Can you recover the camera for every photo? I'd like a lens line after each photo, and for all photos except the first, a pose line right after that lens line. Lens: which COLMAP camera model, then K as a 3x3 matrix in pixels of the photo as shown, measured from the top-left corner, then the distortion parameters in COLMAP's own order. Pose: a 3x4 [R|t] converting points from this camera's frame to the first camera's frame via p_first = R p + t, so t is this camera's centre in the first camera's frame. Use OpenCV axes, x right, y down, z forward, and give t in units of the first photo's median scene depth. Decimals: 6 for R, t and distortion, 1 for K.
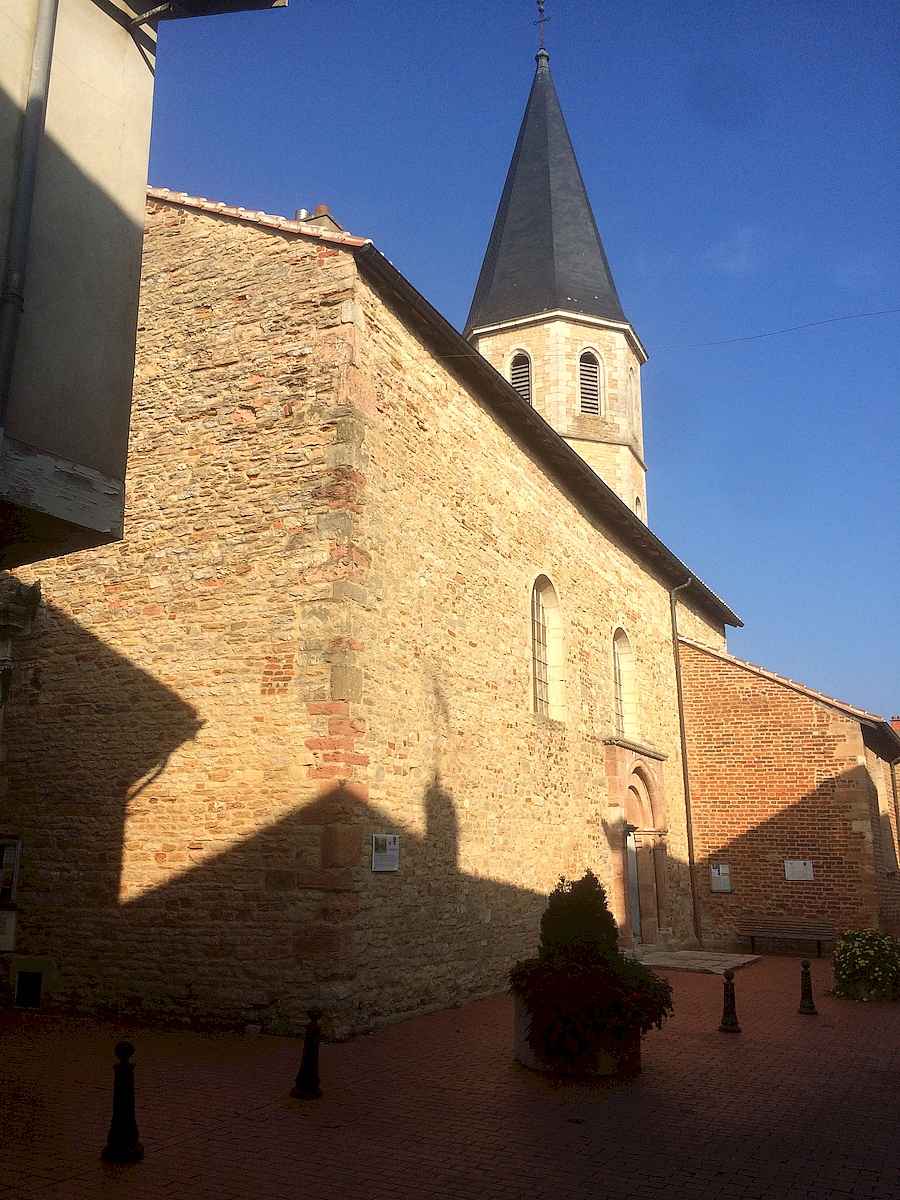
lens RADIAL K [[1028.7, 0, 454.2], [0, 1028.7, 598.7], [0, 0, 1]] dist [0.071314, -0.092951]
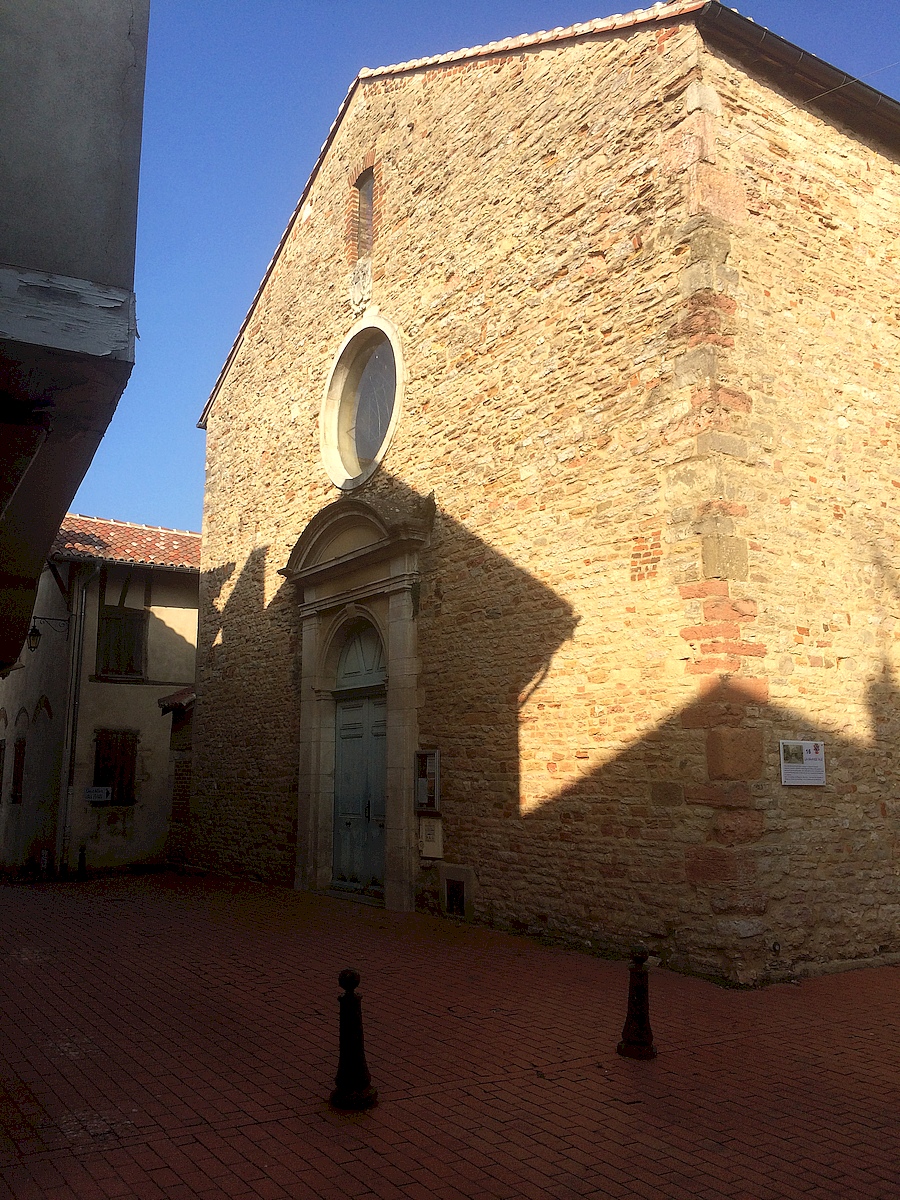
lens RADIAL K [[1028.7, 0, 446.1], [0, 1028.7, 600.0], [0, 0, 1]] dist [0.071314, -0.092951]
pose [[0.852262, -0.084811, -0.516195, 0.116500], [0.124291, 0.991342, 0.042332, 0.049667], [0.508136, -0.100236, 0.855424, 0.175972]]
